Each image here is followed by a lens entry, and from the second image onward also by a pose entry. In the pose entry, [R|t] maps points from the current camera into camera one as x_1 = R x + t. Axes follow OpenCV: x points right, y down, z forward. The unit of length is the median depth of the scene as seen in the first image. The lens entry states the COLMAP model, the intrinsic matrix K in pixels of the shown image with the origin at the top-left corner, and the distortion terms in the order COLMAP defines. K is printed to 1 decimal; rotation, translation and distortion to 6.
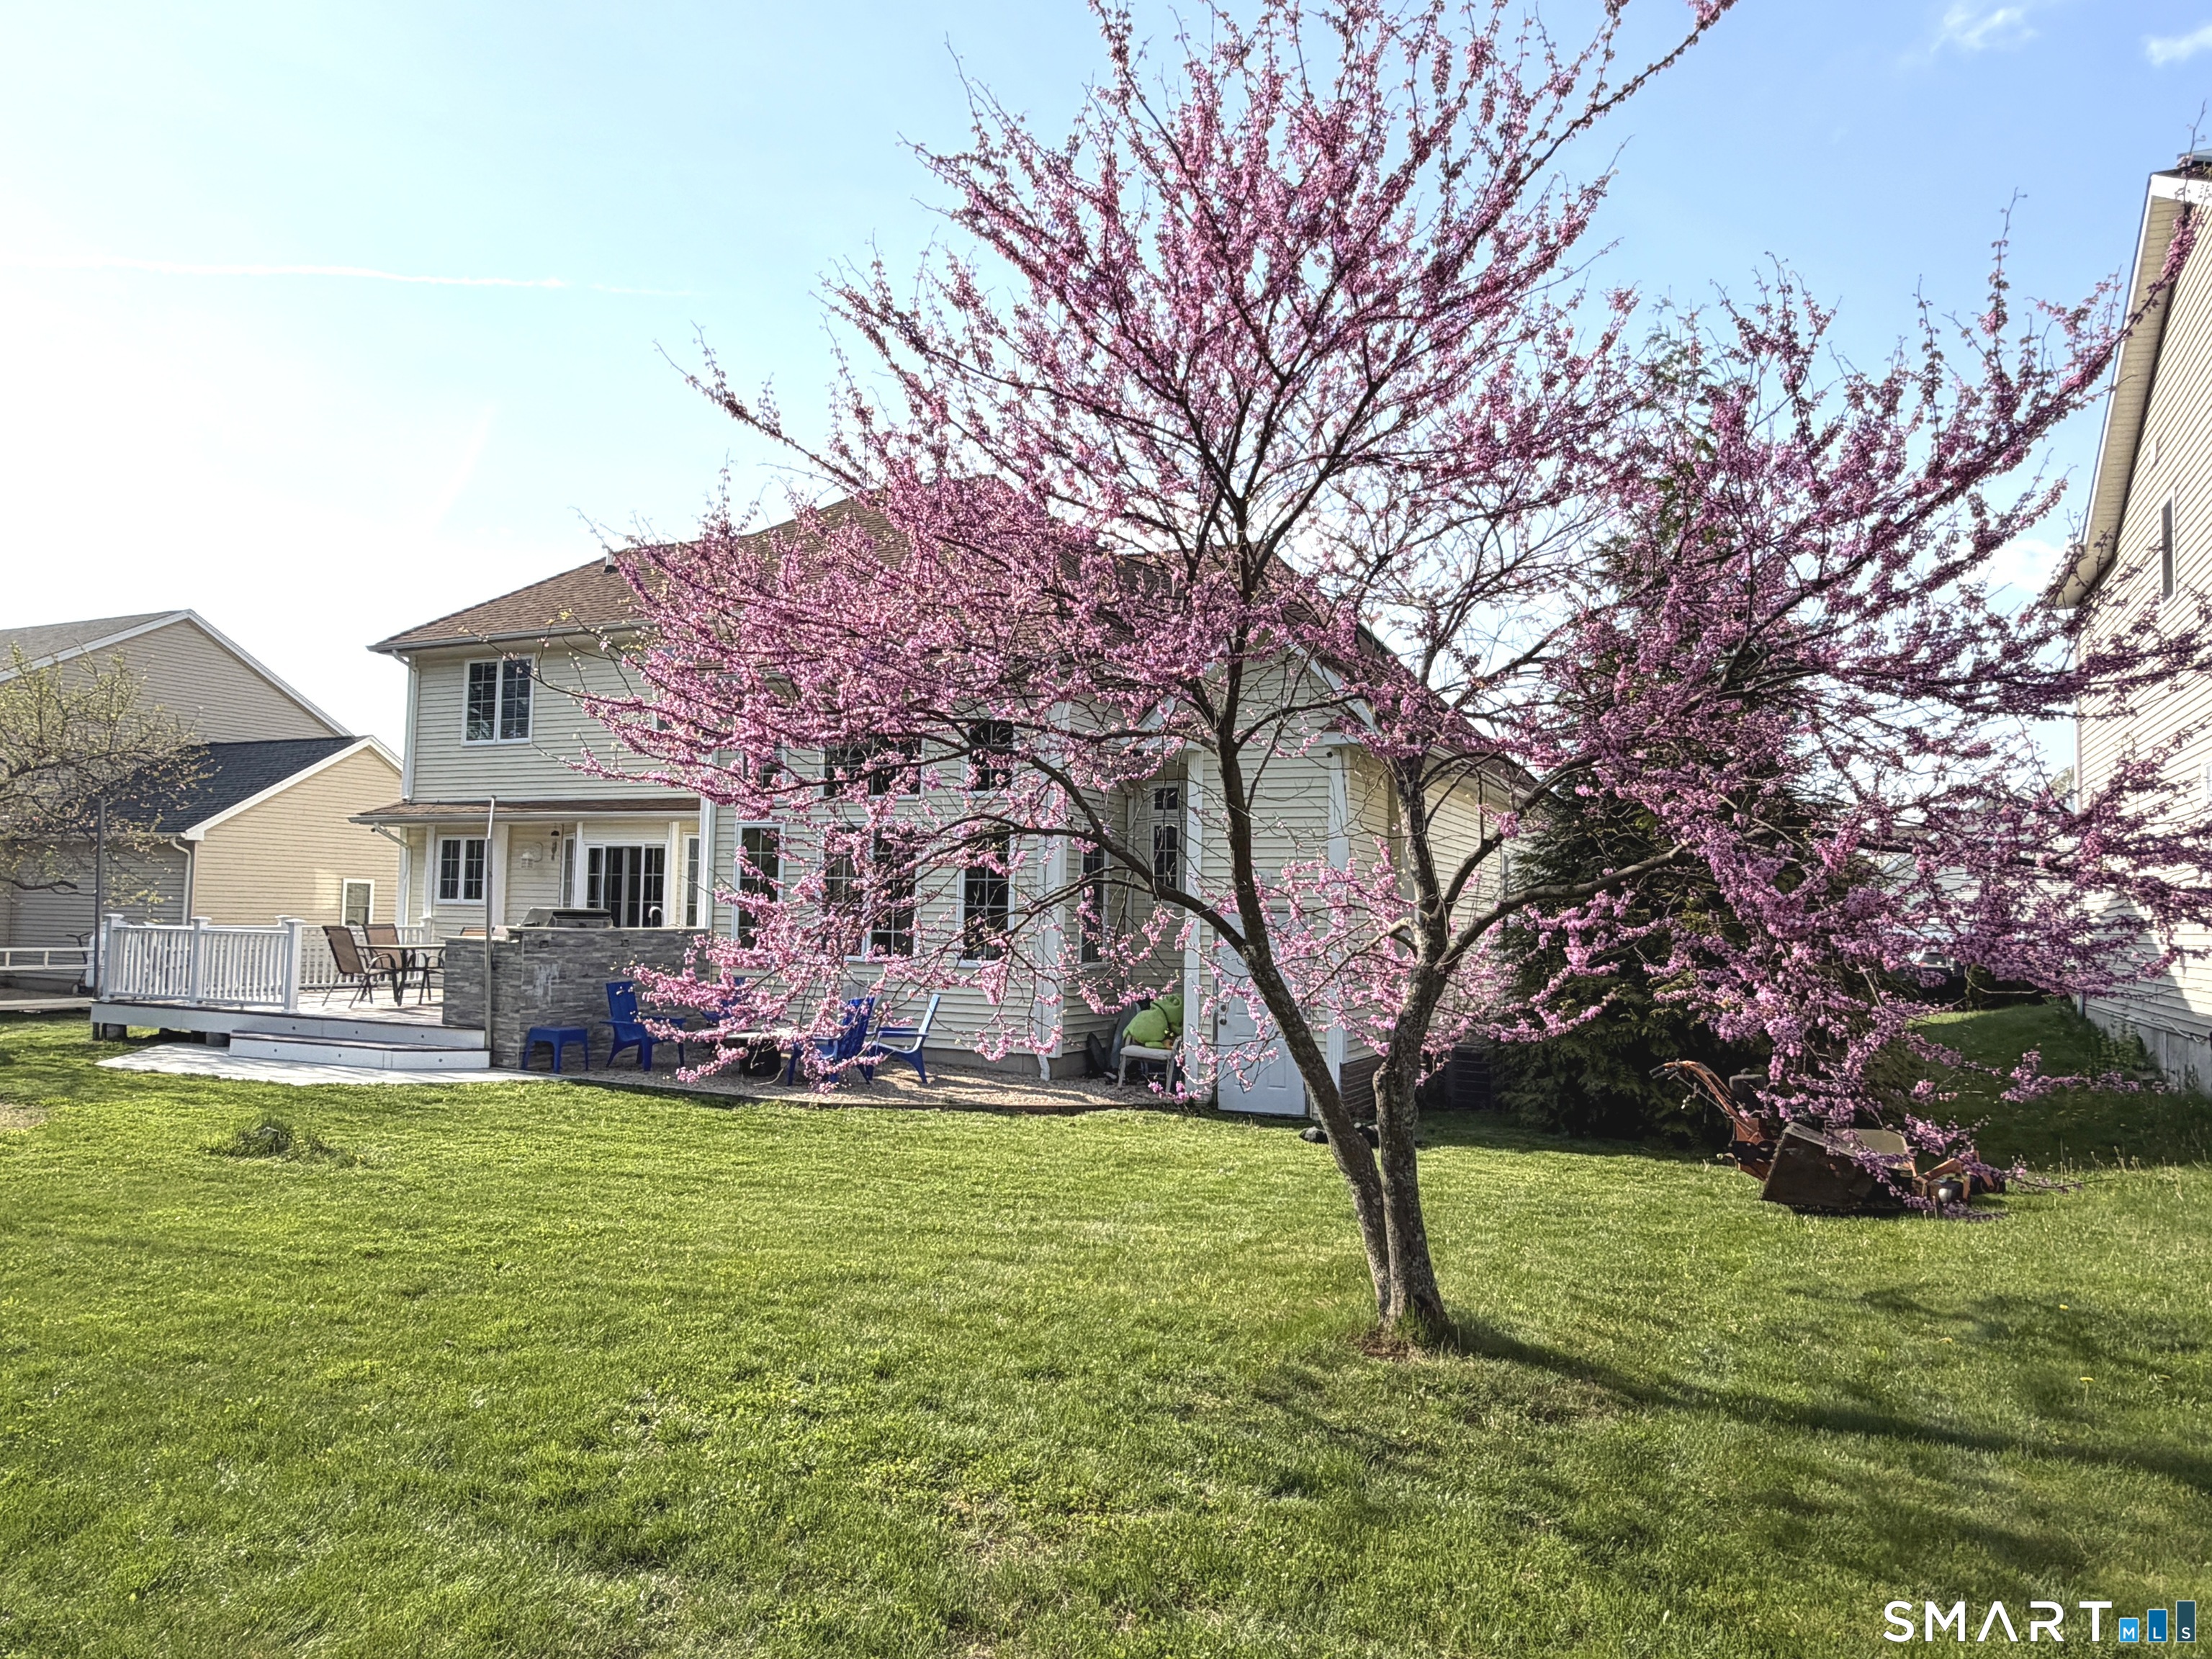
lens RADIAL K [[1481.4, 0, 1102.9], [0, 1481.4, 817.2], [0, 0, 1]] dist [-0.003480, -0.004994]
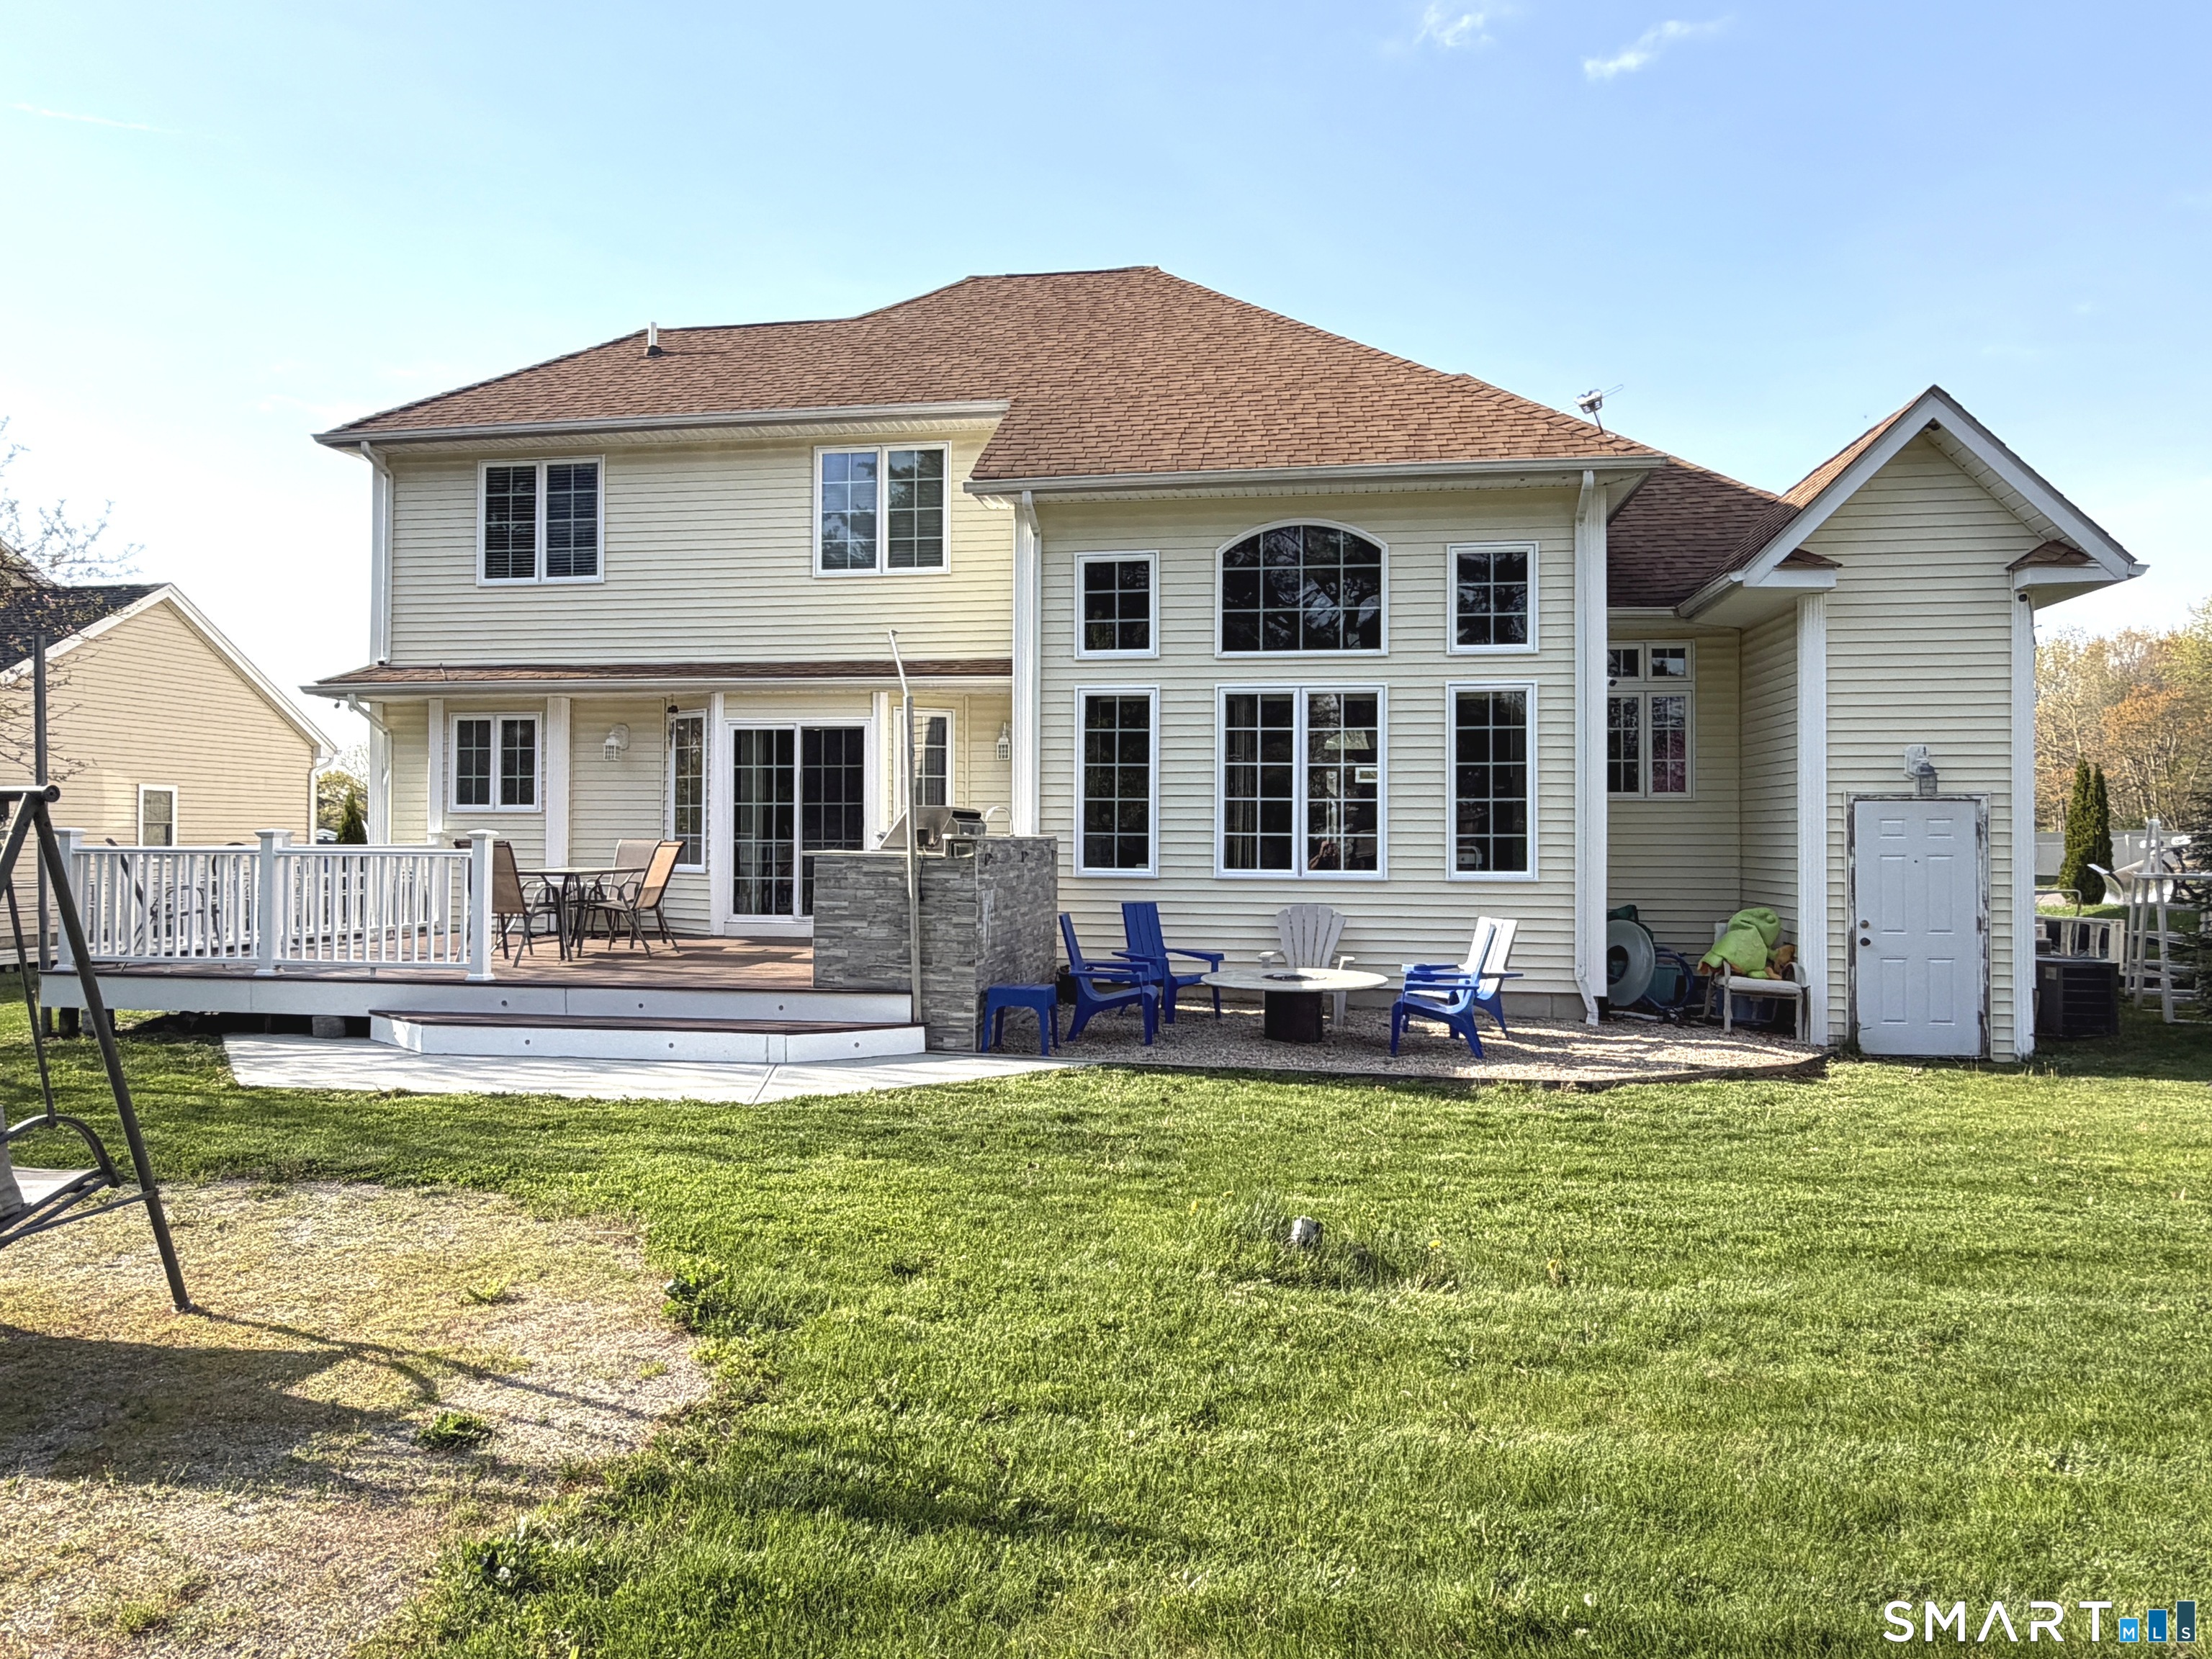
lens RADIAL K [[1481.4, 0, 1087.5], [0, 1481.4, 813.3], [0, 0, 1]] dist [-0.003480, -0.004994]
pose [[0.962015, -0.010935, 0.272779, -0.387959], [-0.003914, 0.998542, 0.053834, 0.022520], [-0.272970, -0.052856, 0.960569, 0.272147]]
